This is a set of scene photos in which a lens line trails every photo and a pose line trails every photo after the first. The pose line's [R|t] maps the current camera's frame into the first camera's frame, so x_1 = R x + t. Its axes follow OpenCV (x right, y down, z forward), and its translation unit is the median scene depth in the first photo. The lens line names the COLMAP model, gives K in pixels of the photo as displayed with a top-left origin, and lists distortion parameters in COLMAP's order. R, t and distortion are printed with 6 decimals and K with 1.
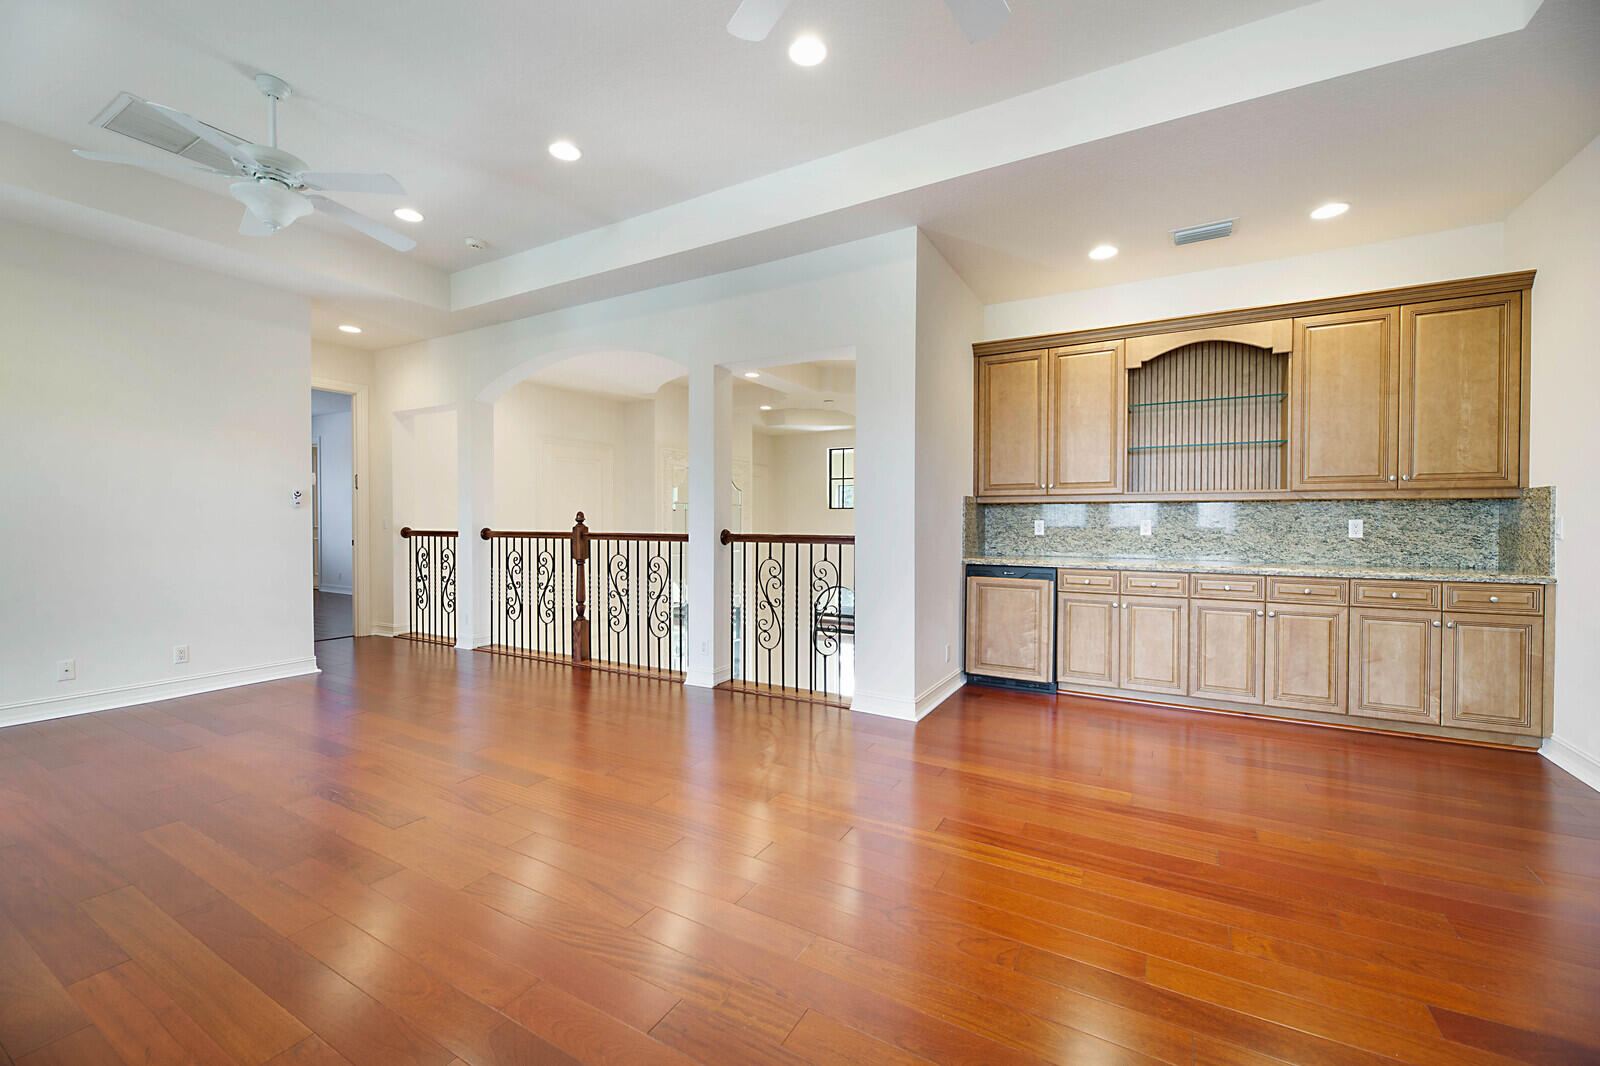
lens RADIAL K [[665.1, 0, 800.0], [0, 665.1, 533.0], [0, 0, 1]] dist [-0.001056, -0.000004]
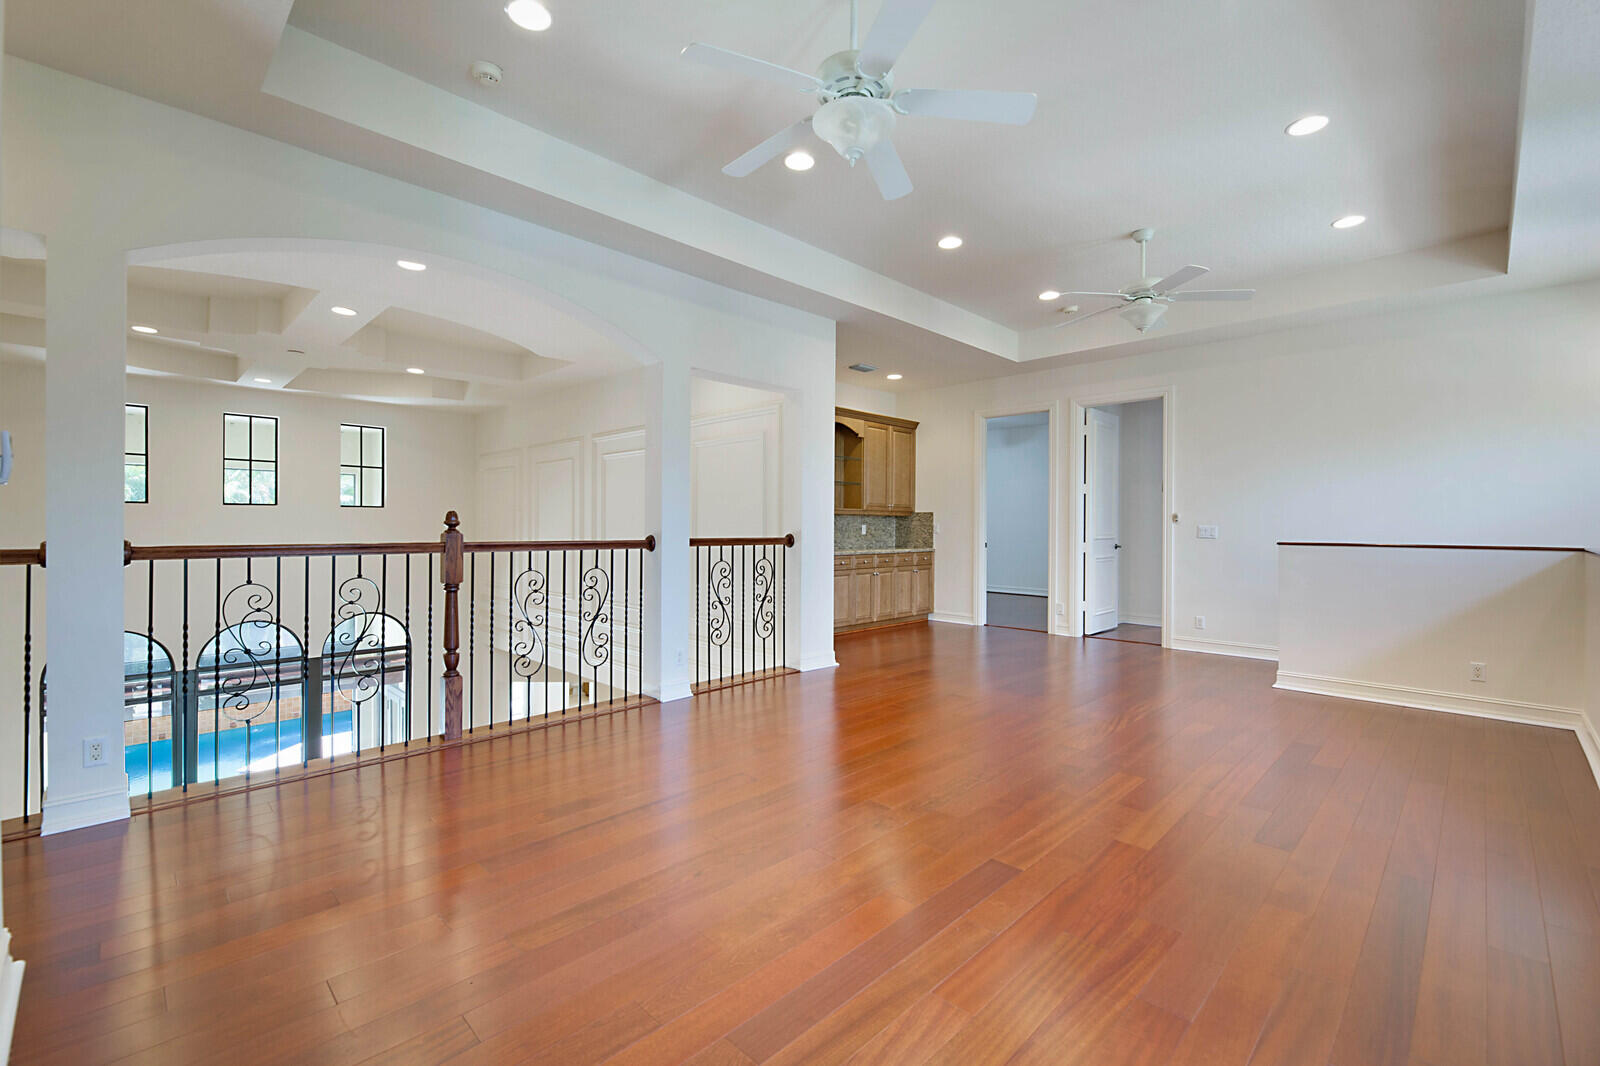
lens RADIAL K [[665.1, 0, 795.3], [0, 665.1, 528.2], [0, 0, 1]] dist [-0.000263, -0.000090]
pose [[0.274738, -0.003084, 0.961514, -1.058433], [0.015187, 0.999884, -0.001132, -0.010789], [-0.961399, 0.014913, 0.274753, 0.598508]]
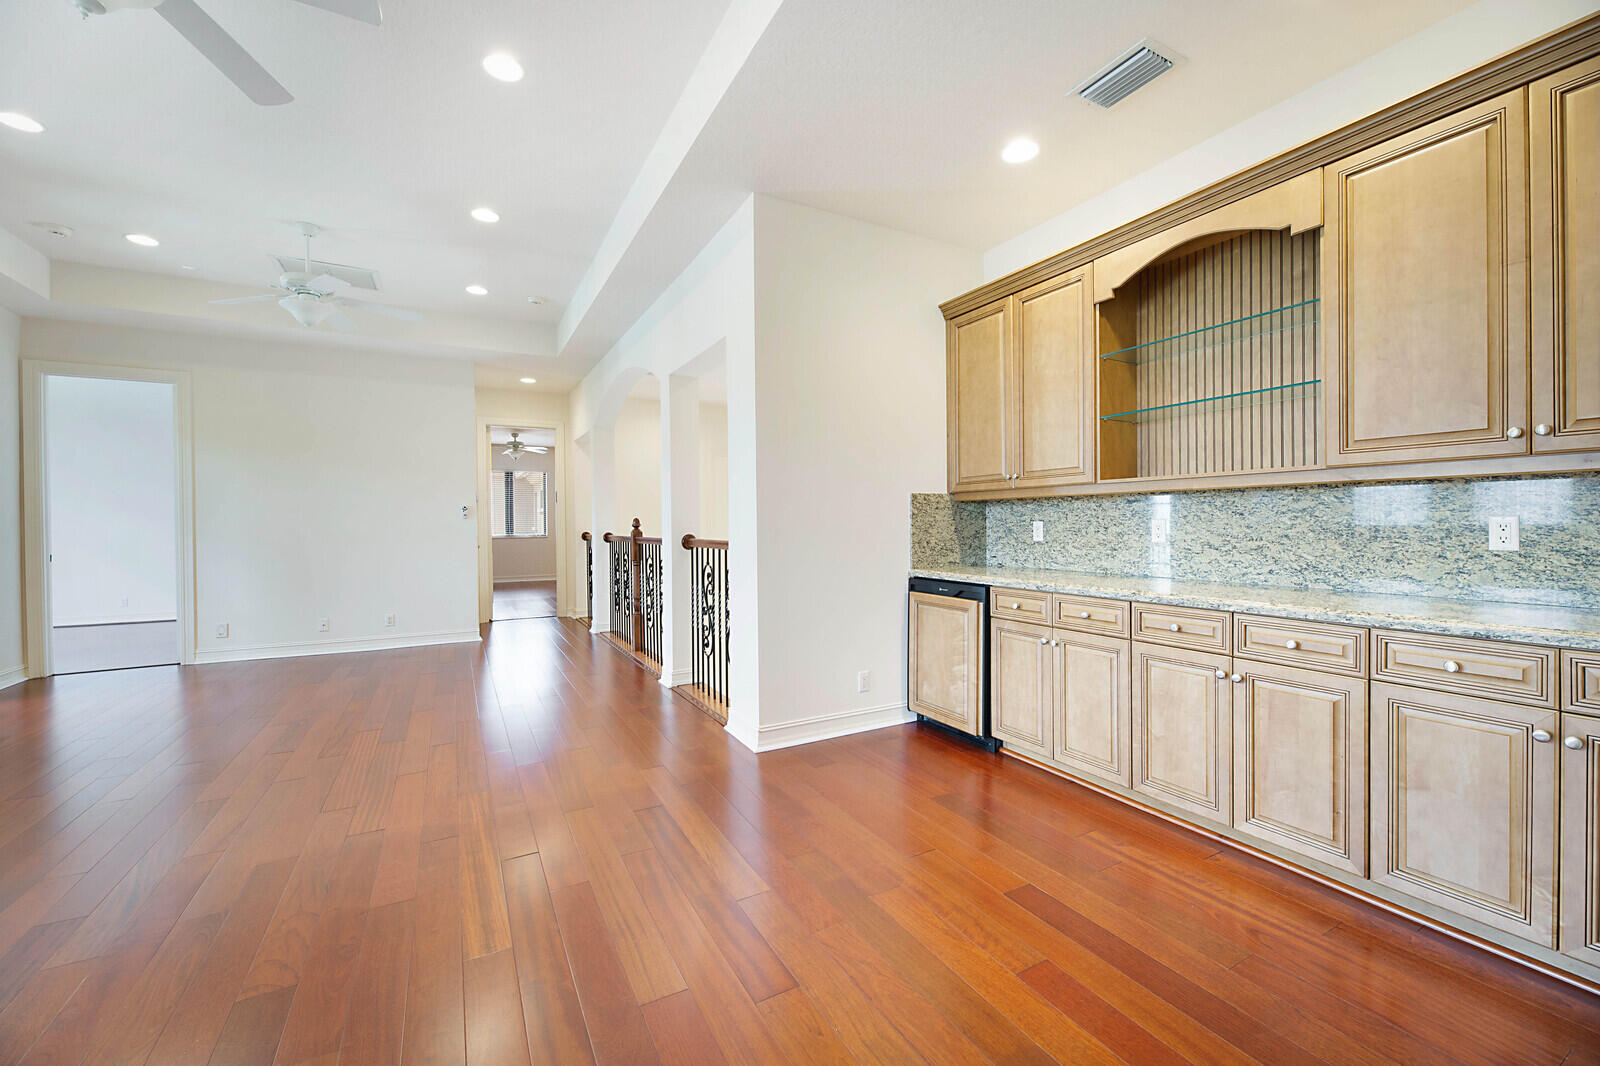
lens RADIAL K [[657.5, 0, 800.0], [0, 657.5, 533.0], [0, 0, 1]] dist [-0.001197, -0.000324]
pose [[0.844907, -0.002105, -0.534908, 0.604133], [0.001464, 0.999998, -0.001624, -0.005987], [0.534911, 0.000589, 0.844908, 0.254969]]
